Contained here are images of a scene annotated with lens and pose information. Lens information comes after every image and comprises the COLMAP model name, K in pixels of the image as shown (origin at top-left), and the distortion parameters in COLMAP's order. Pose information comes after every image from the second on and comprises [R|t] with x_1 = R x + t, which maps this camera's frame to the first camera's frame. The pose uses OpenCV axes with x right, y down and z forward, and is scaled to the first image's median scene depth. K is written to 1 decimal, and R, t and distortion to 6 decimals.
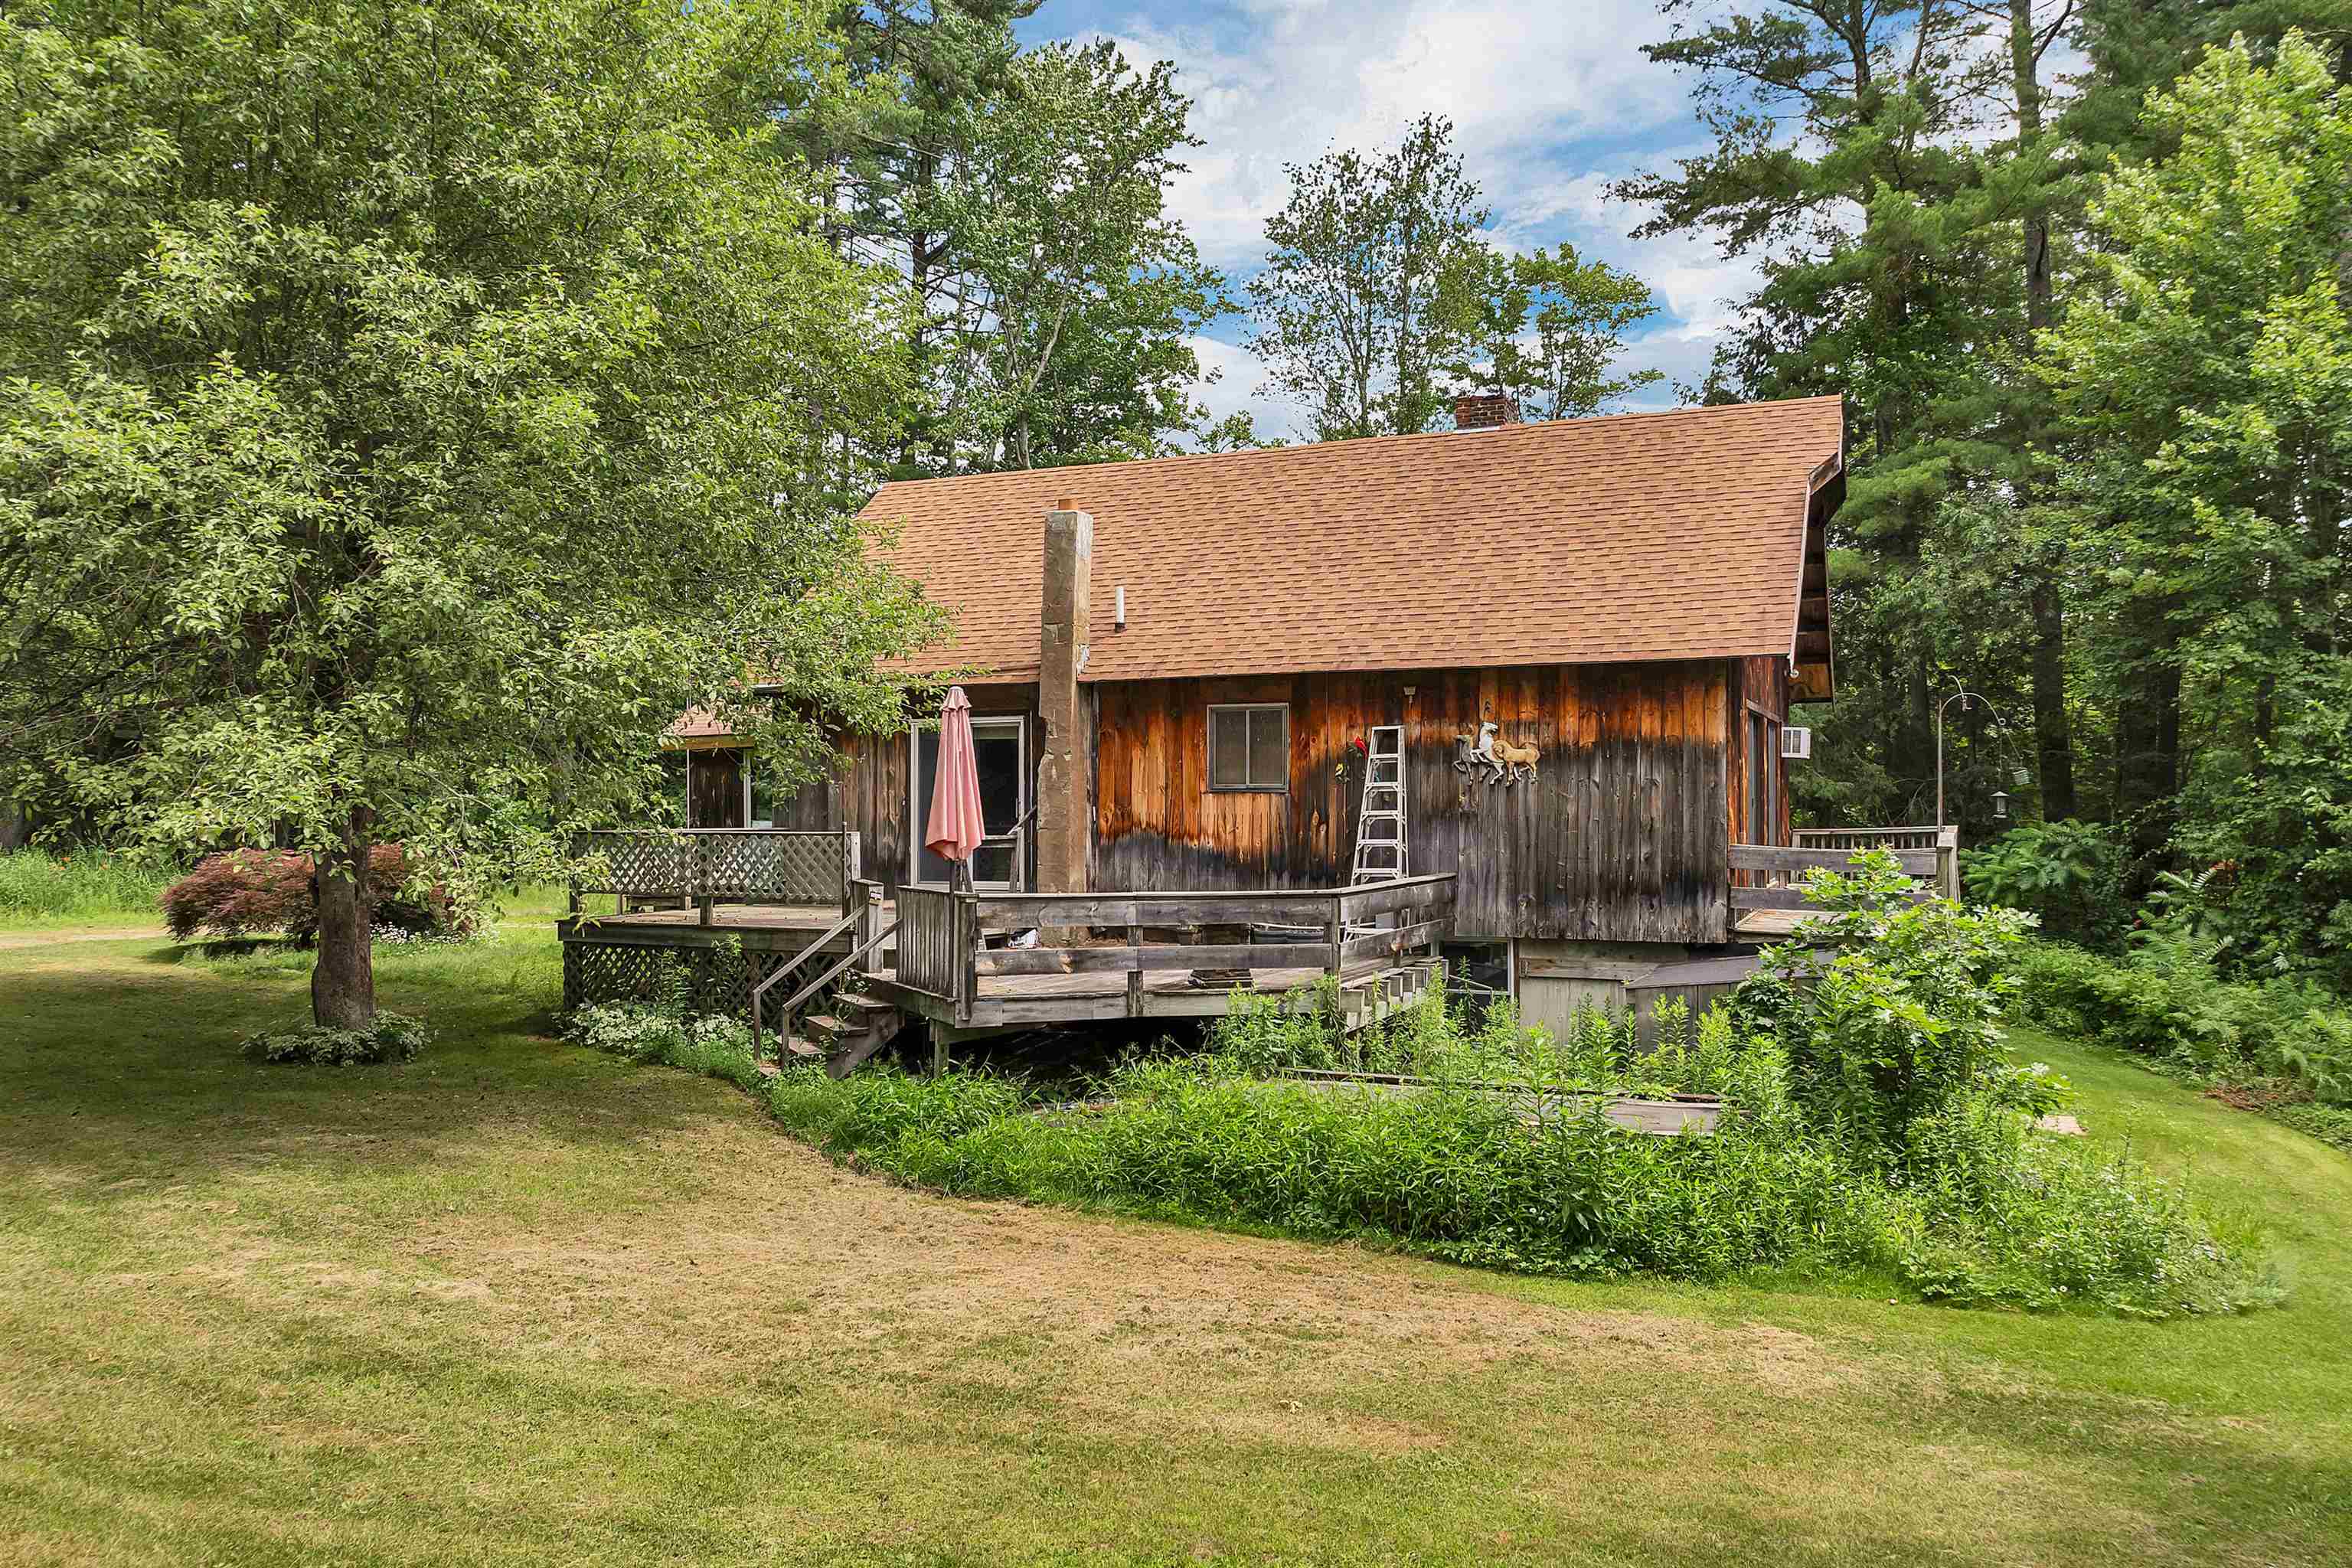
lens RADIAL K [[1659.5, 0, 1169.5], [0, 1659.5, 785.0], [0, 0, 1]] dist [-0.048966, 0.010370]
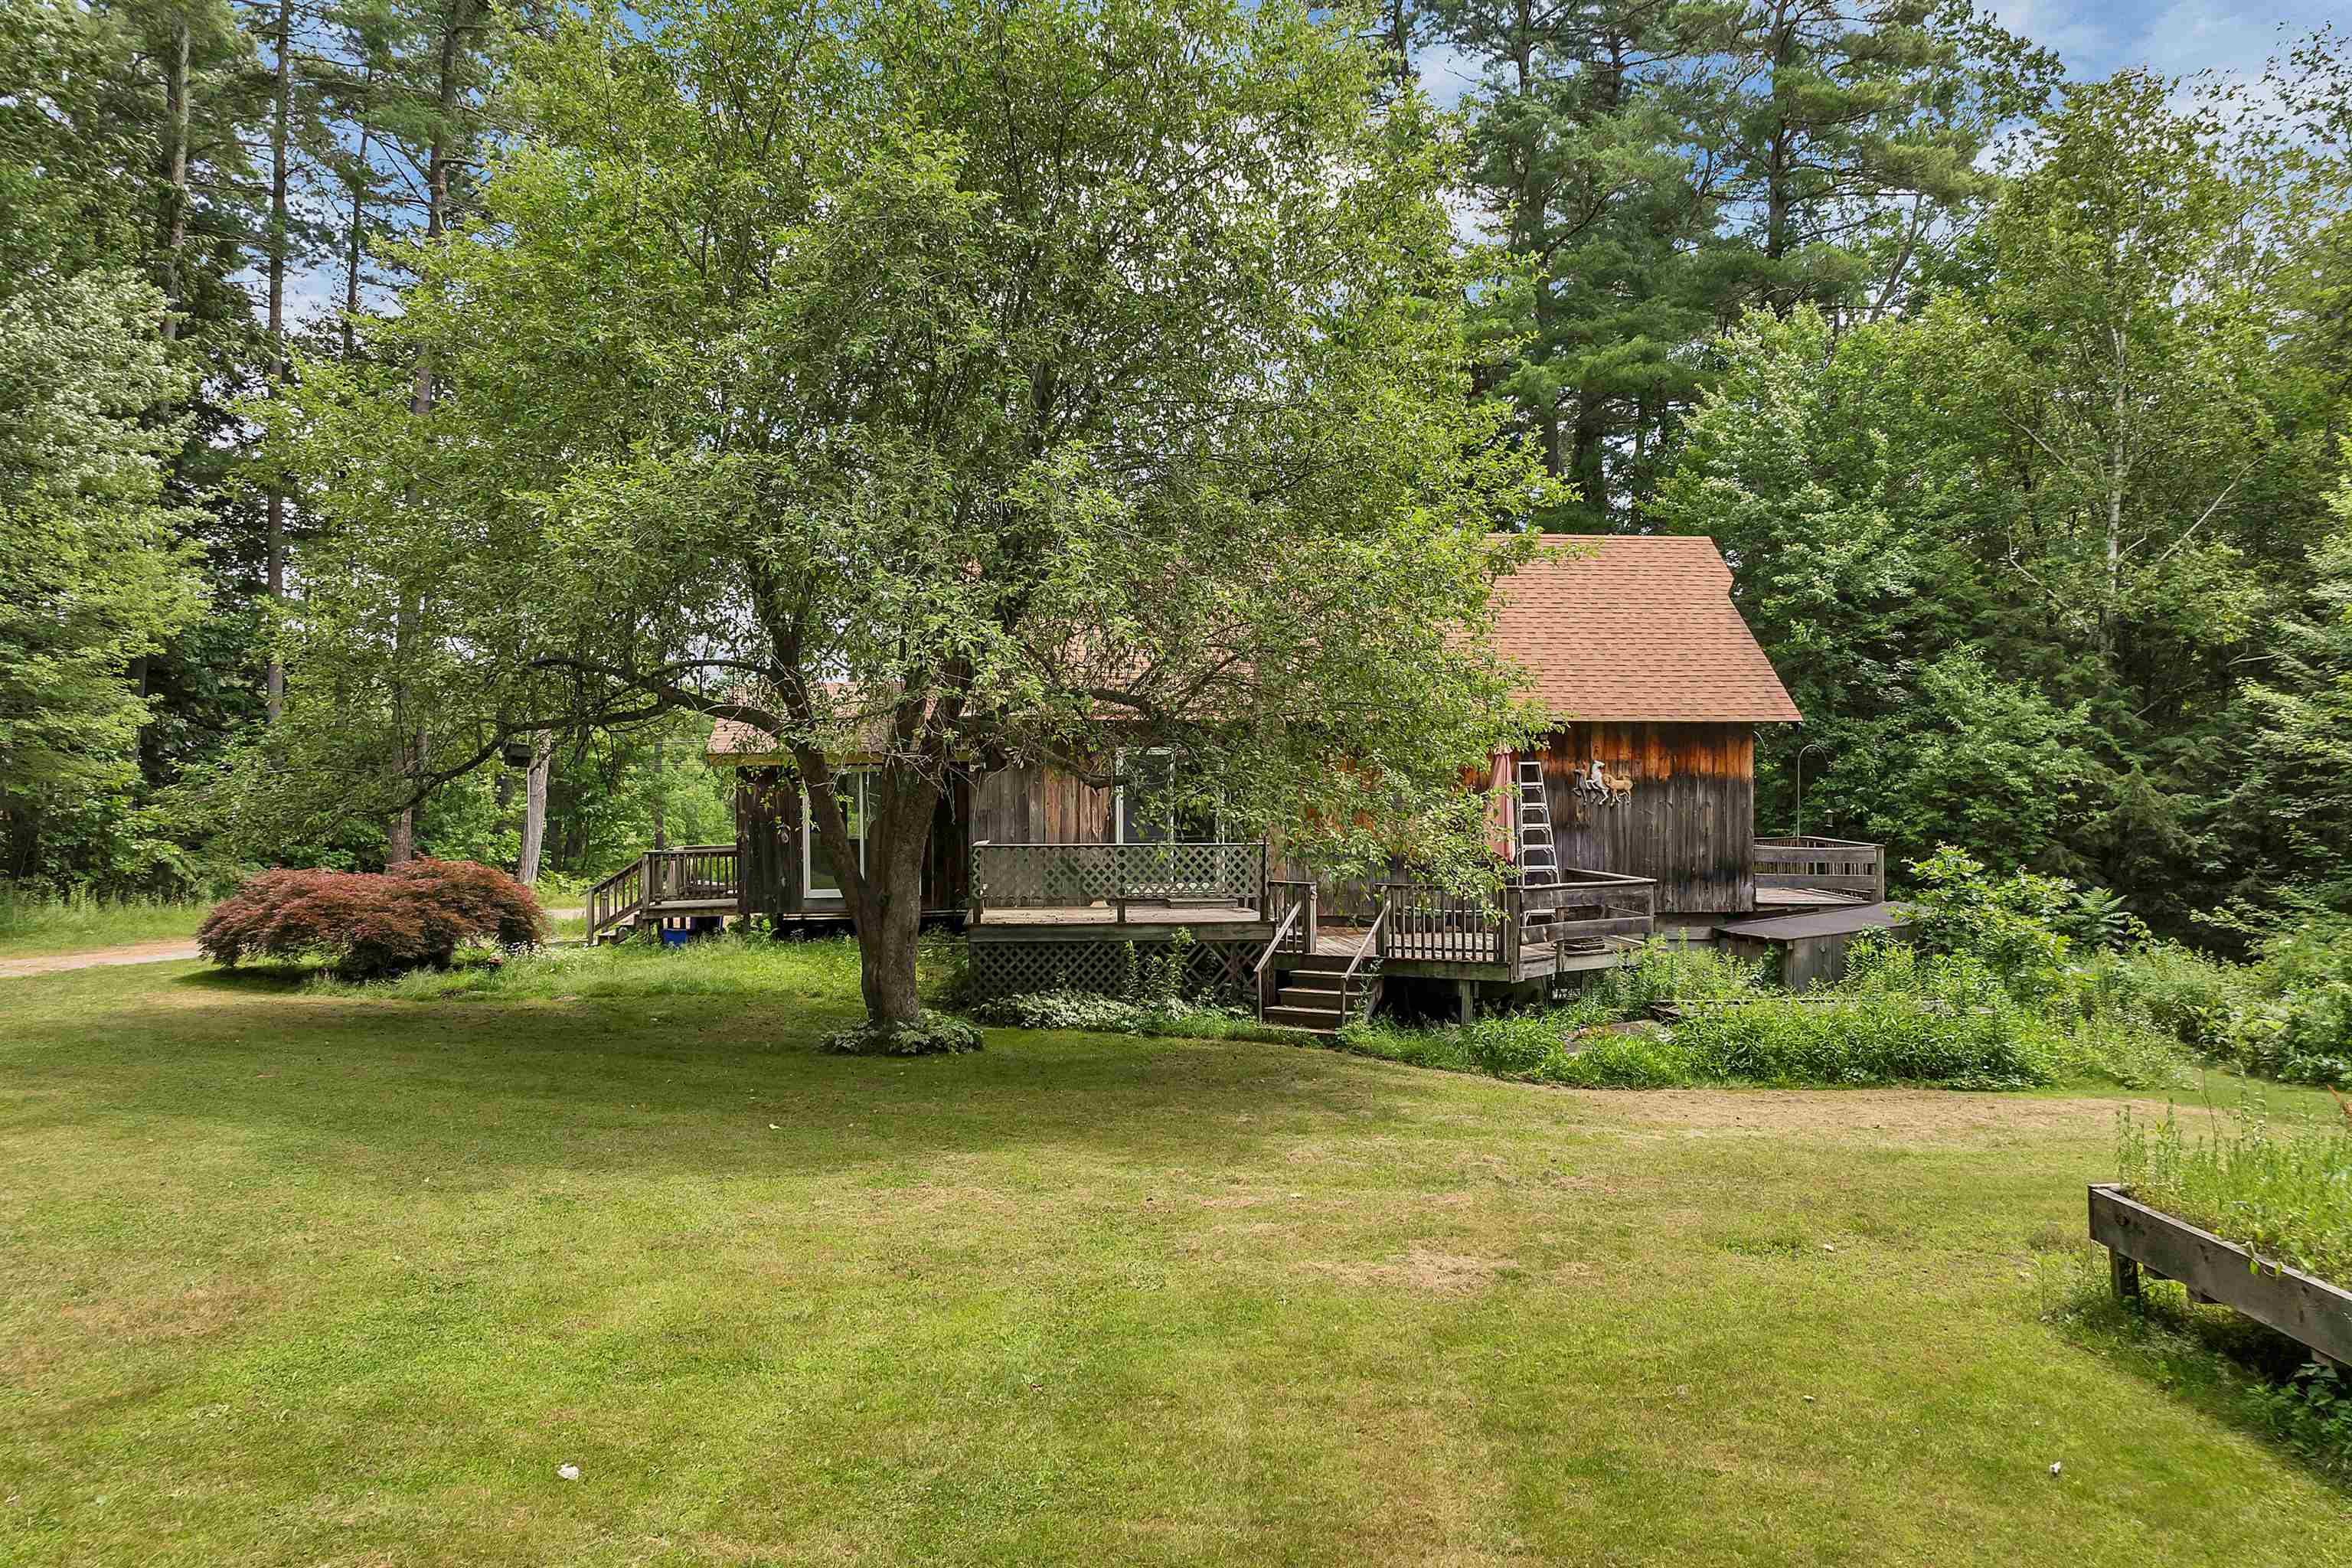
lens RADIAL K [[1659.5, 0, 1191.1], [0, 1659.5, 760.7], [0, 0, 1]] dist [-0.048966, 0.010370]
pose [[0.882047, 0.012842, 0.470987, -0.794694], [-0.005418, 0.999839, -0.017115, -0.012328], [-0.471131, 0.012545, 0.881974, -0.084364]]
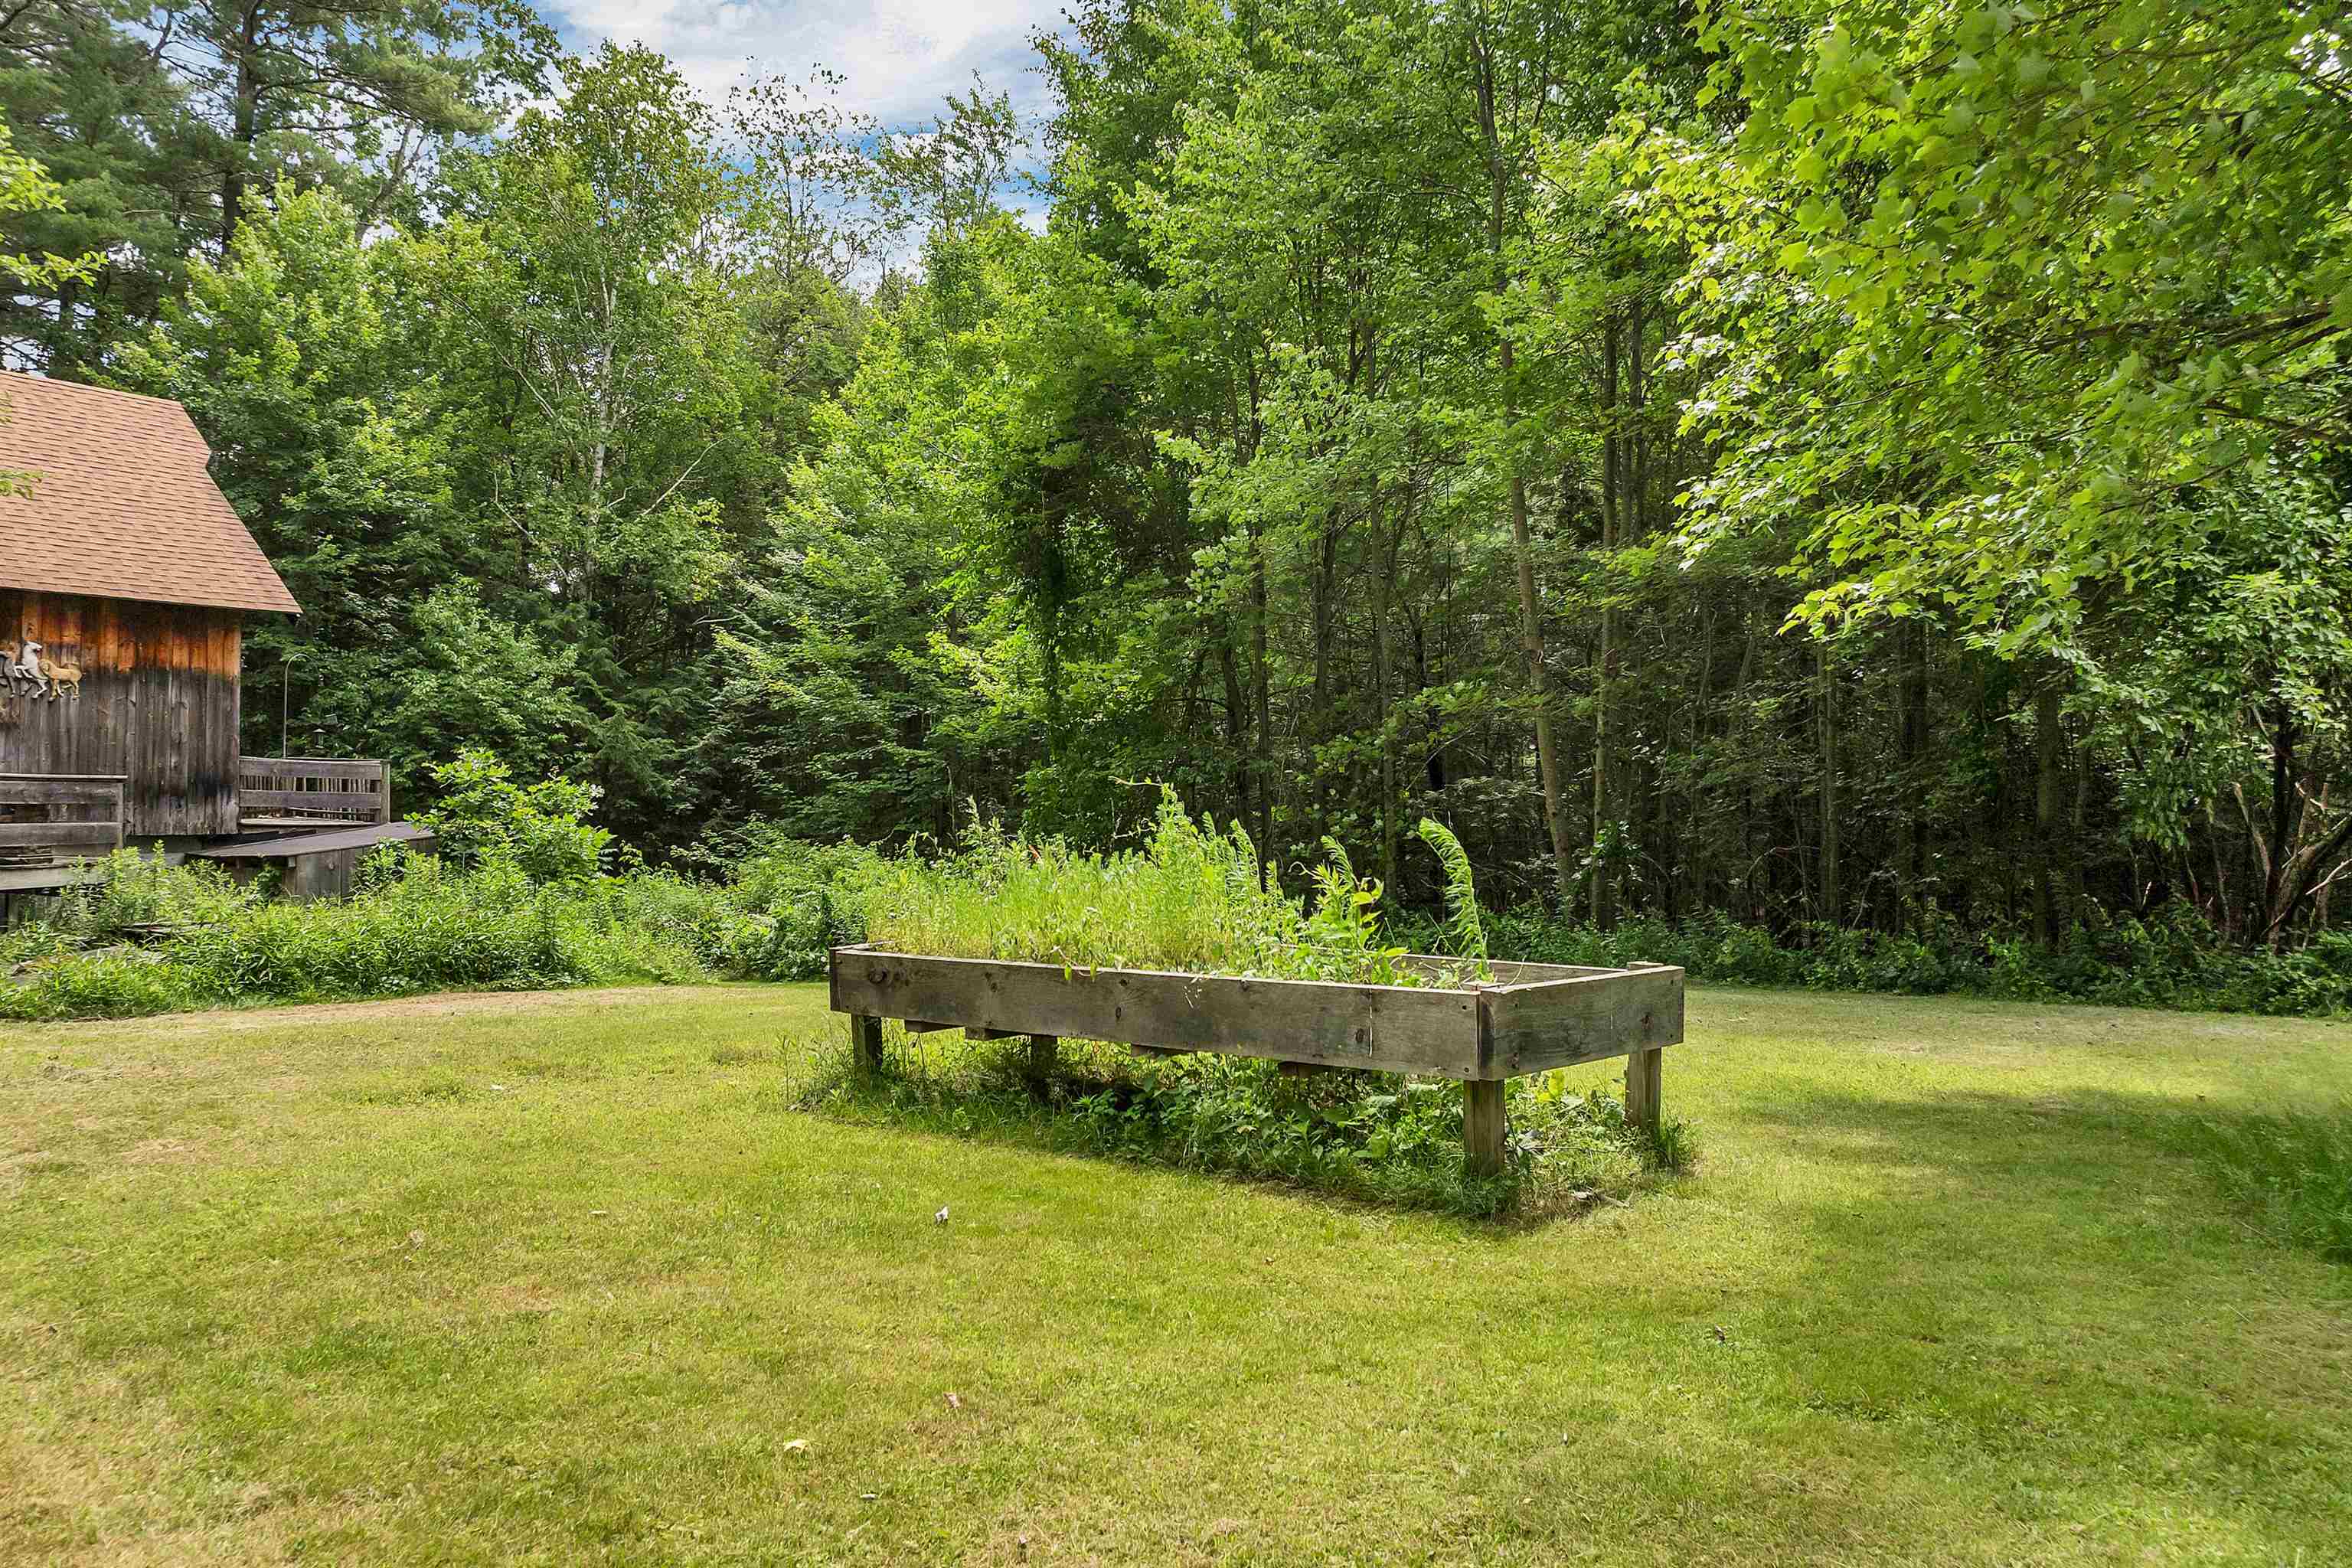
lens RADIAL K [[1659.5, 0, 1165.1], [0, 1659.5, 800.4], [0, 0, 1]] dist [-0.048966, 0.010370]
pose [[0.199595, 0.004345, 0.979869, -0.729812], [-0.012023, 0.999926, -0.001985, 0.061889], [-0.979805, -0.011385, 0.199632, 0.044302]]
